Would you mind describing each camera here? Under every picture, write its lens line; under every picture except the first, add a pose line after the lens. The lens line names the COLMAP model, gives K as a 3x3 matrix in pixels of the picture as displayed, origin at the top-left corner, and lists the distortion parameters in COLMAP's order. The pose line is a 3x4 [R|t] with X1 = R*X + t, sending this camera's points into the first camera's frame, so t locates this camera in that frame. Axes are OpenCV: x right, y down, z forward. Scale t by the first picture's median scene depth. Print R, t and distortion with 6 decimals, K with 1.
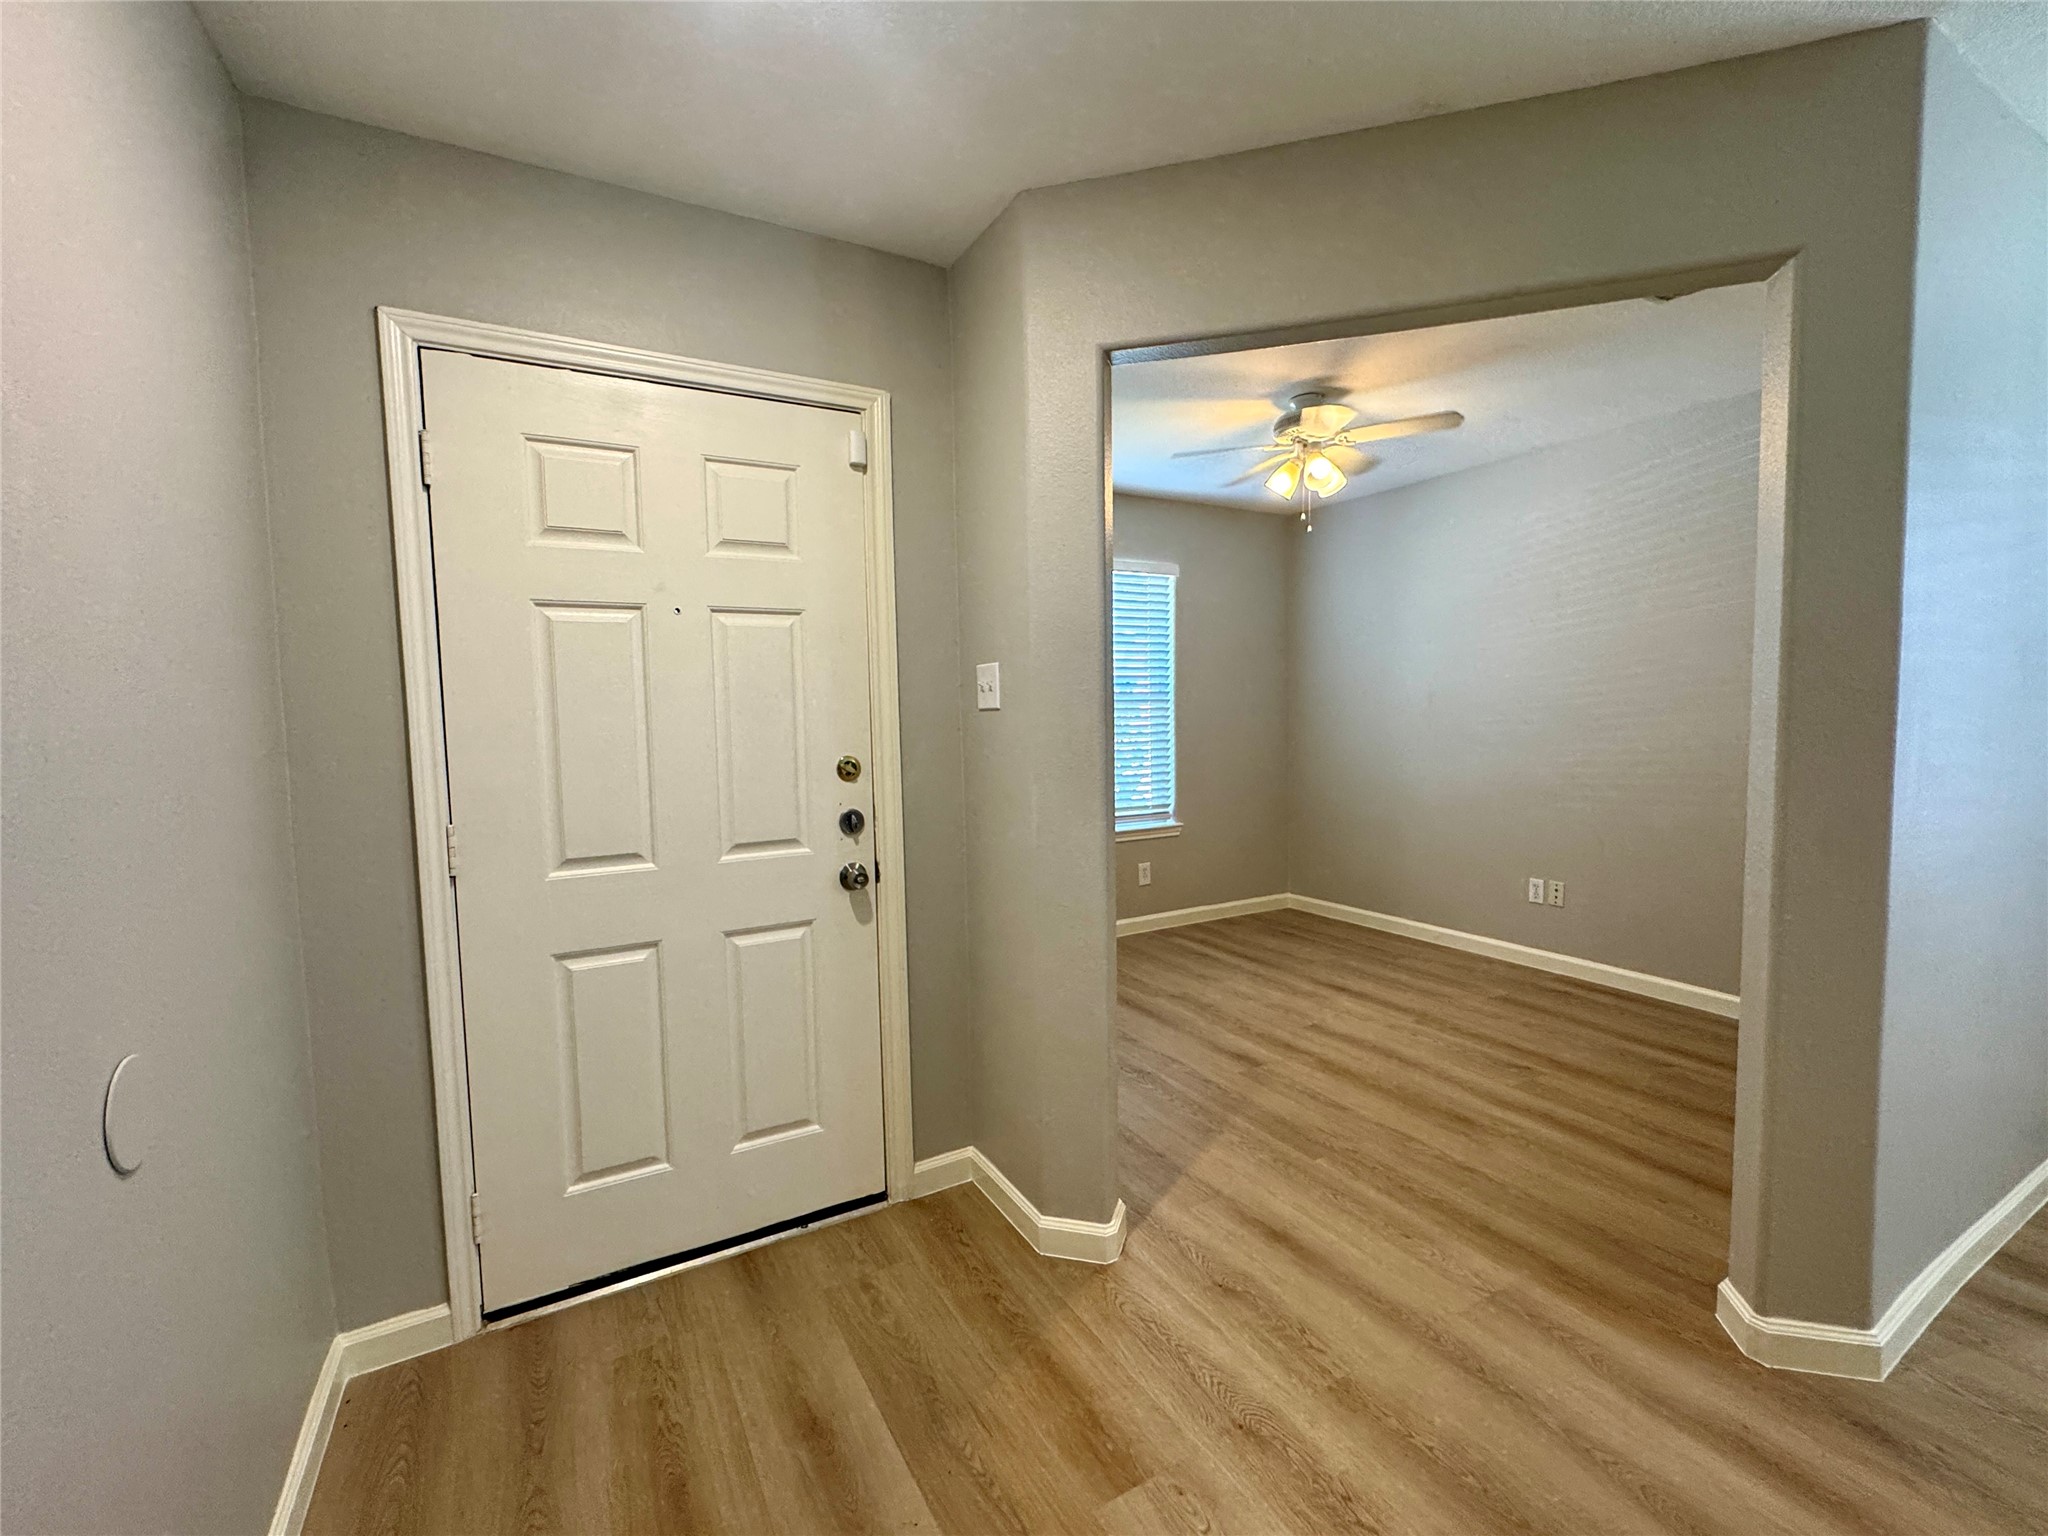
lens RADIAL K [[872.8, 0, 1021.5], [0, 872.8, 767.9], [0, 0, 1]] dist [-0.002034, 0.000612]
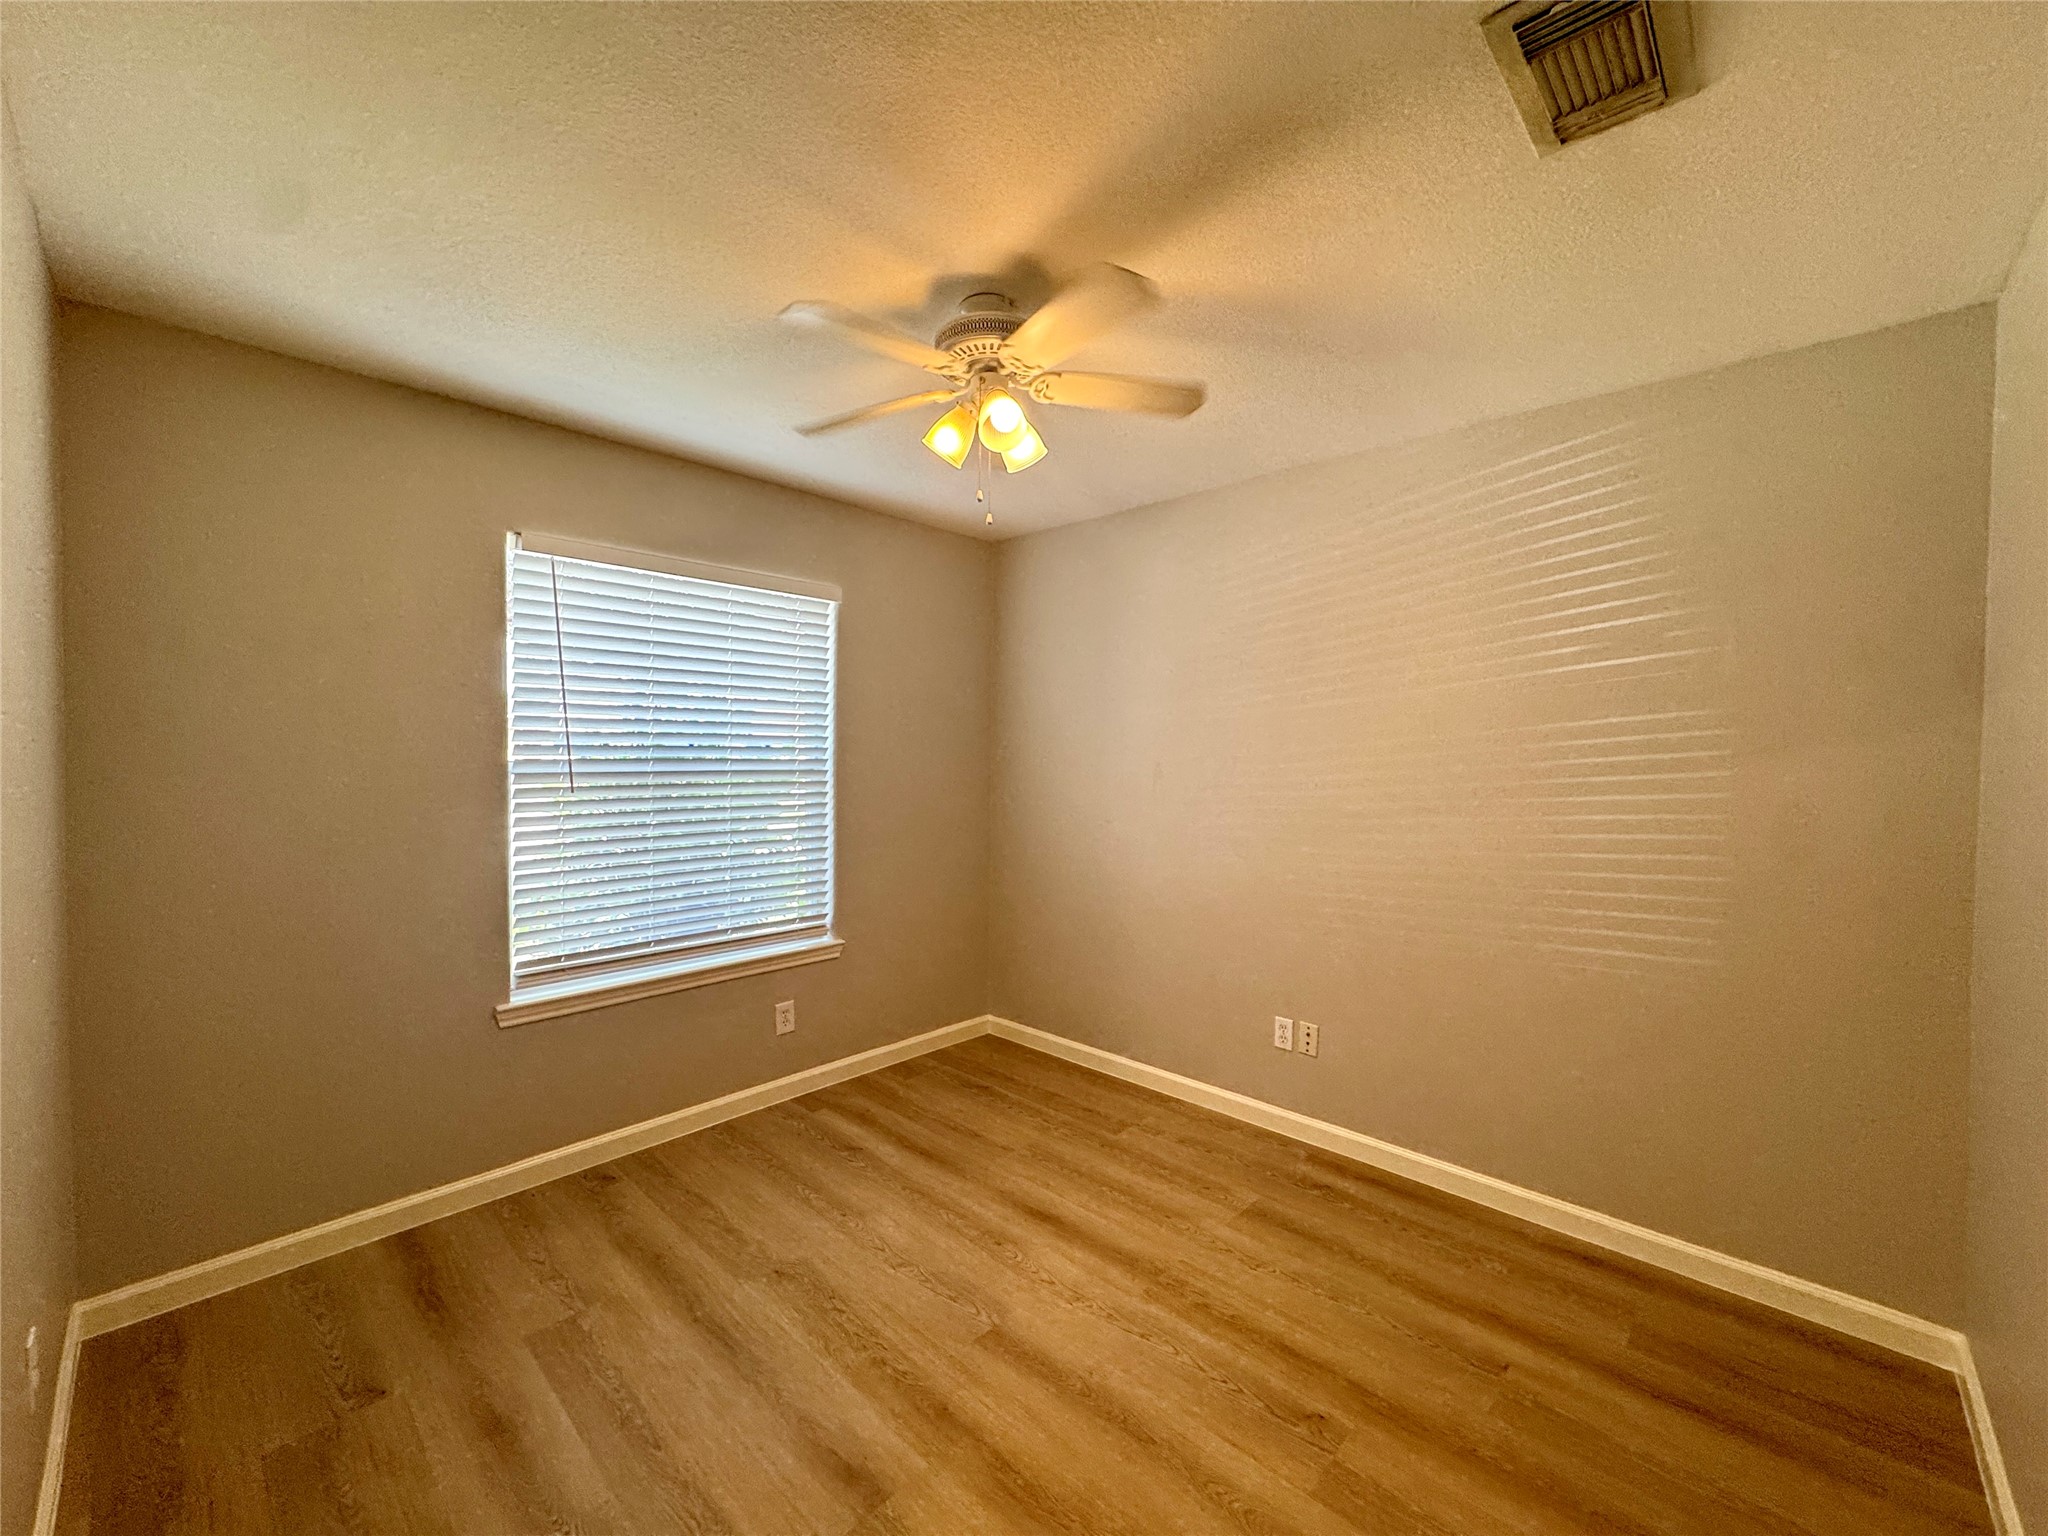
lens RADIAL K [[819.0, 0, 1022.0], [0, 819.0, 767.2], [0, 0, 1]] dist [-0.001884, -0.000110]
pose [[0.955993, 0.021832, 0.292576, 0.272597], [-0.006470, 0.998554, -0.053371, -0.099422], [-0.293318, 0.049129, 0.954752, 0.657187]]
